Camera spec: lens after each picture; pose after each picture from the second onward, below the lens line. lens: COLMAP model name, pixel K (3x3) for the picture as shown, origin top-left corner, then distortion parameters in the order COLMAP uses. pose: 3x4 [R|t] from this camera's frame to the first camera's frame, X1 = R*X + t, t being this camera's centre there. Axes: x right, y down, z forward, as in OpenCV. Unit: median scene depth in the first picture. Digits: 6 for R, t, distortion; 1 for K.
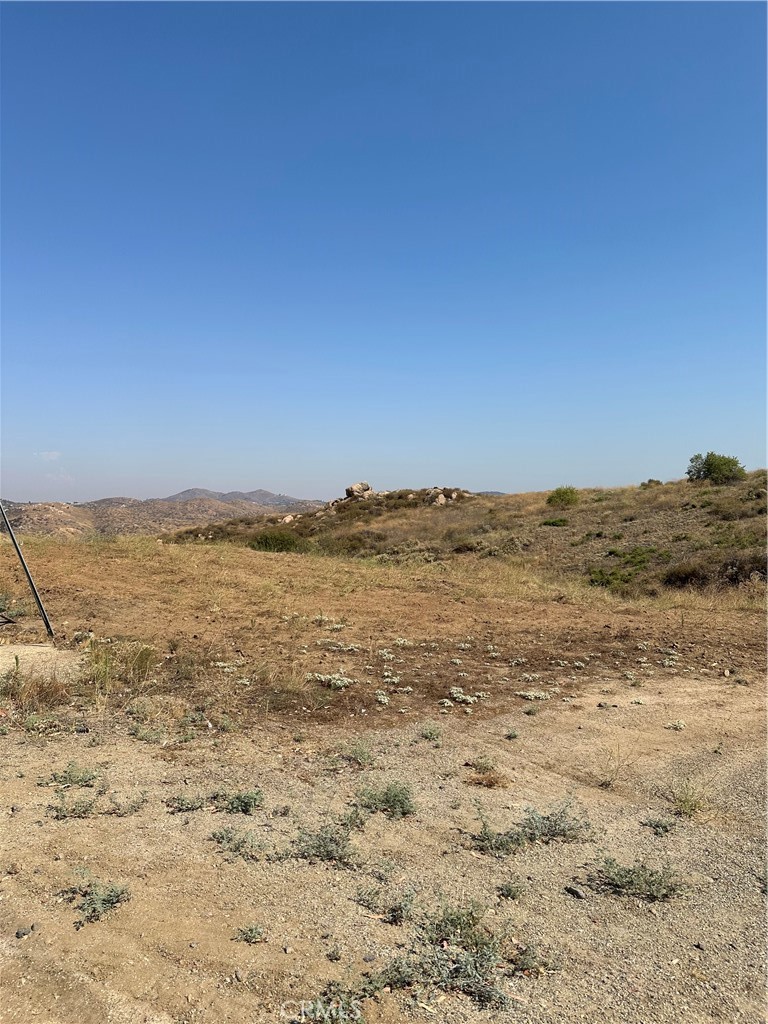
lens RADIAL K [[712.6, 0, 380.4], [0, 712.6, 510.4], [0, 0, 1]] dist [0.024086, -0.032974]
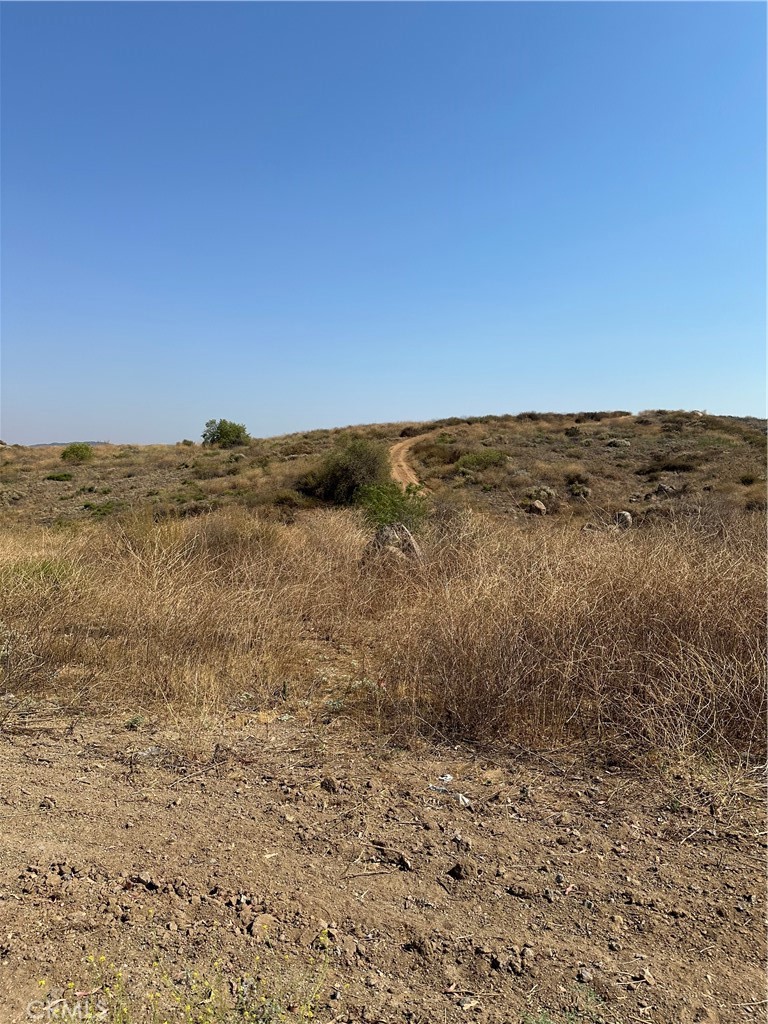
lens RADIAL K [[712.6, 0, 390.0], [0, 712.6, 507.9], [0, 0, 1]] dist [0.024086, -0.032974]
pose [[0.849503, 0.002603, 0.527578, 0.133383], [-0.035341, 0.998022, 0.051982, -0.012555], [-0.526399, -0.062804, 0.847915, -0.190932]]
